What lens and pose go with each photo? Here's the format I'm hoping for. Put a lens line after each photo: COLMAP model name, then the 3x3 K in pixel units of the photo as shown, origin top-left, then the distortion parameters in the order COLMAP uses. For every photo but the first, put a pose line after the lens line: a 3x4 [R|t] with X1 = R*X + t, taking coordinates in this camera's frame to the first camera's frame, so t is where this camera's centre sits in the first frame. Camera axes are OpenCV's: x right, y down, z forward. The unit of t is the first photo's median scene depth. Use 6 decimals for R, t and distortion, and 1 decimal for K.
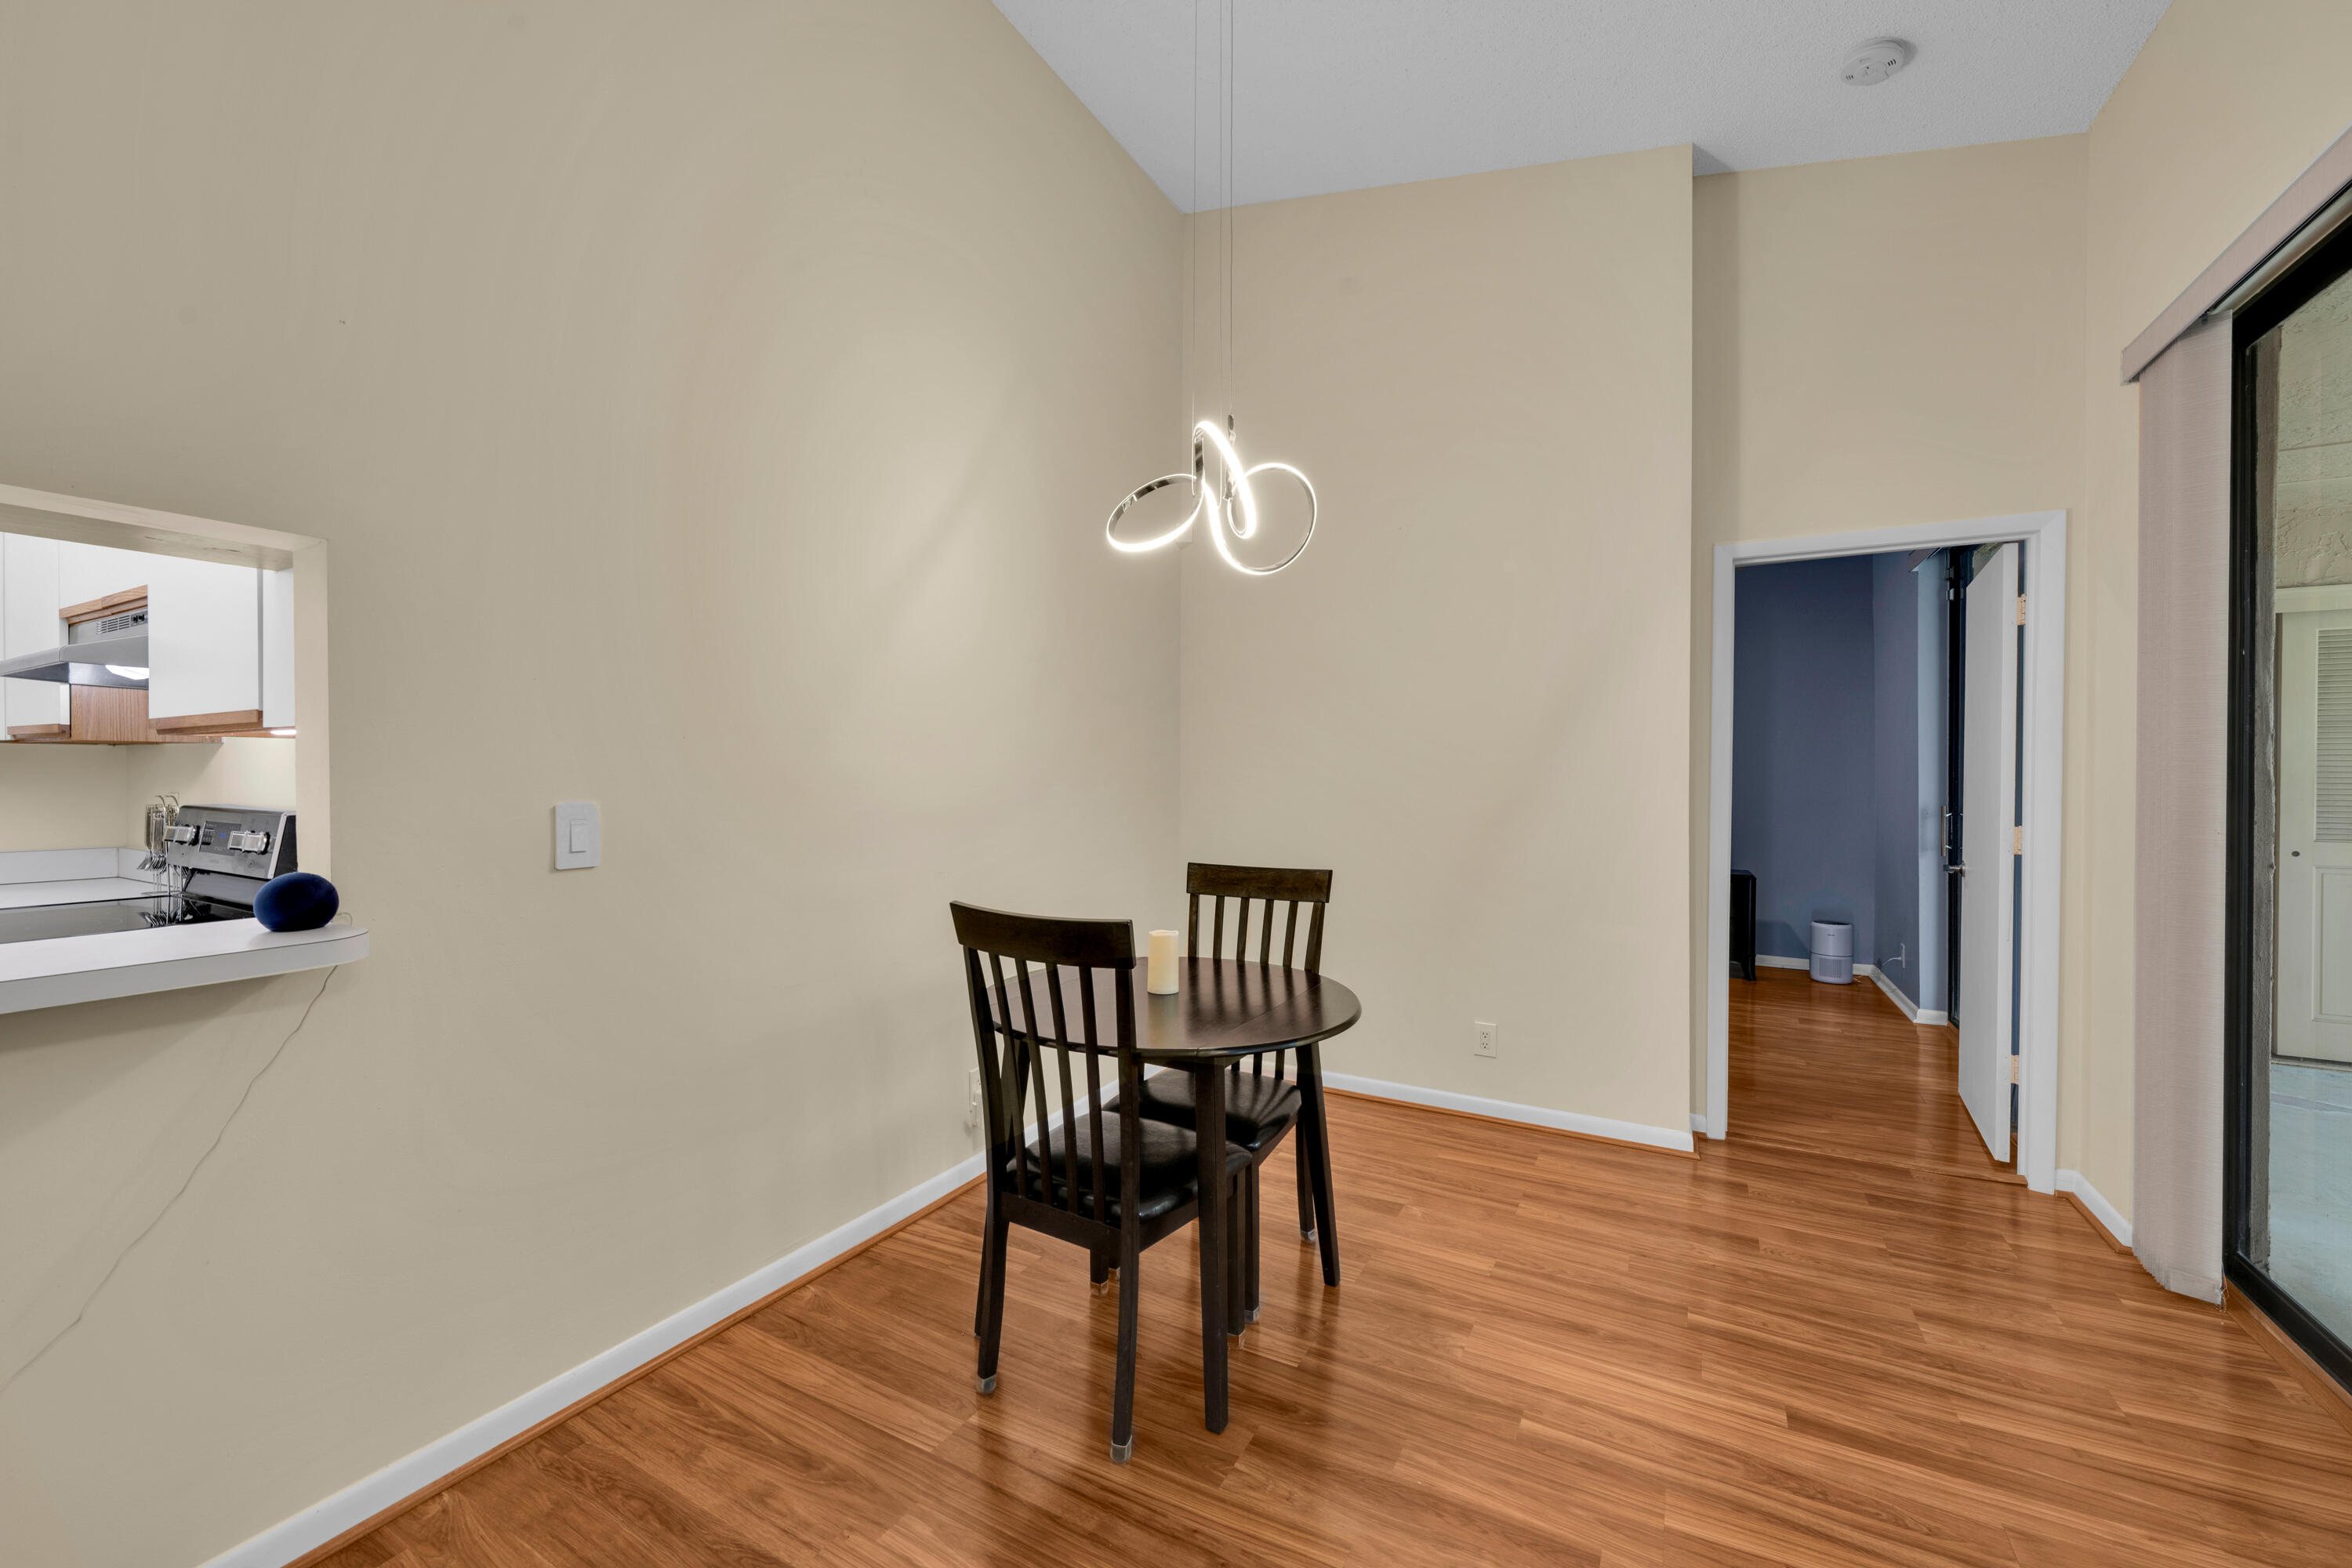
lens RADIAL K [[918.1, 0, 1163.1], [0, 918.1, 782.8], [0, 0, 1]] dist [-0.000635, 0.000110]
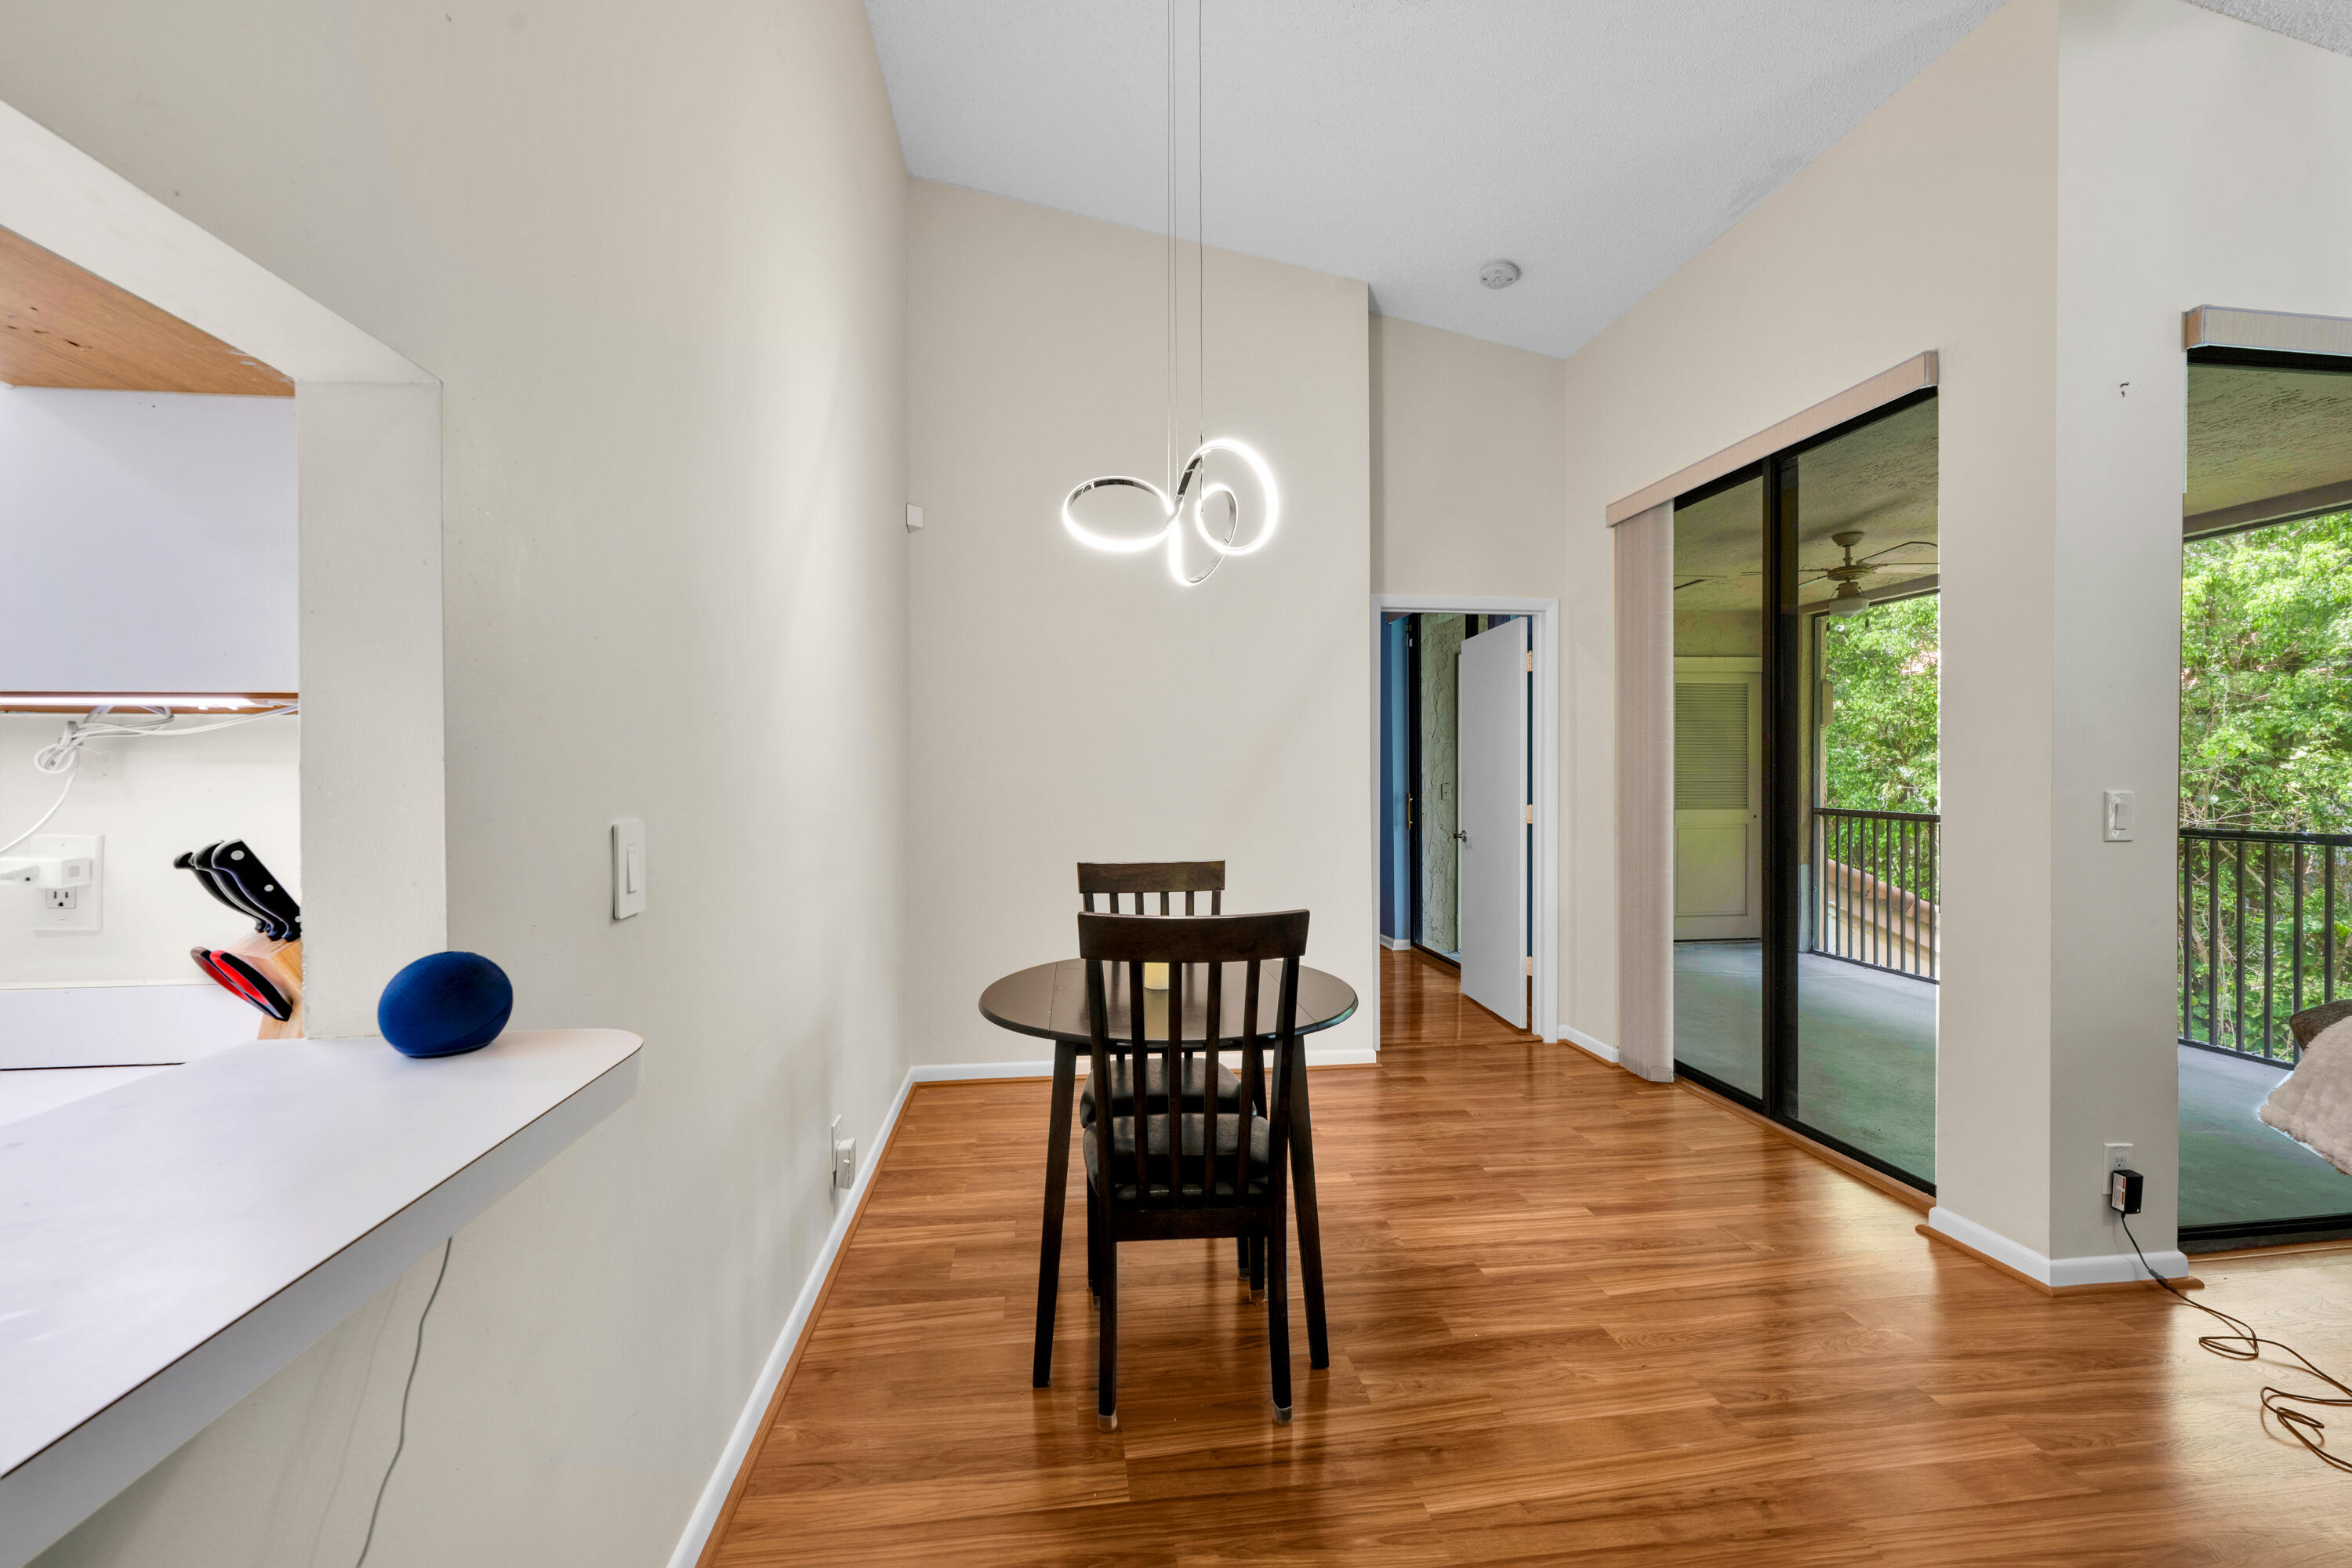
lens RADIAL K [[926.5, 0, 1156.7], [0, 926.5, 781.3], [0, 0, 1]] dist [0.000772, -0.000003]
pose [[0.808018, -0.010802, 0.589059, -0.607750], [0.010002, 0.999939, 0.004616, -0.005699], [-0.589073, 0.002162, 0.808077, 0.170614]]
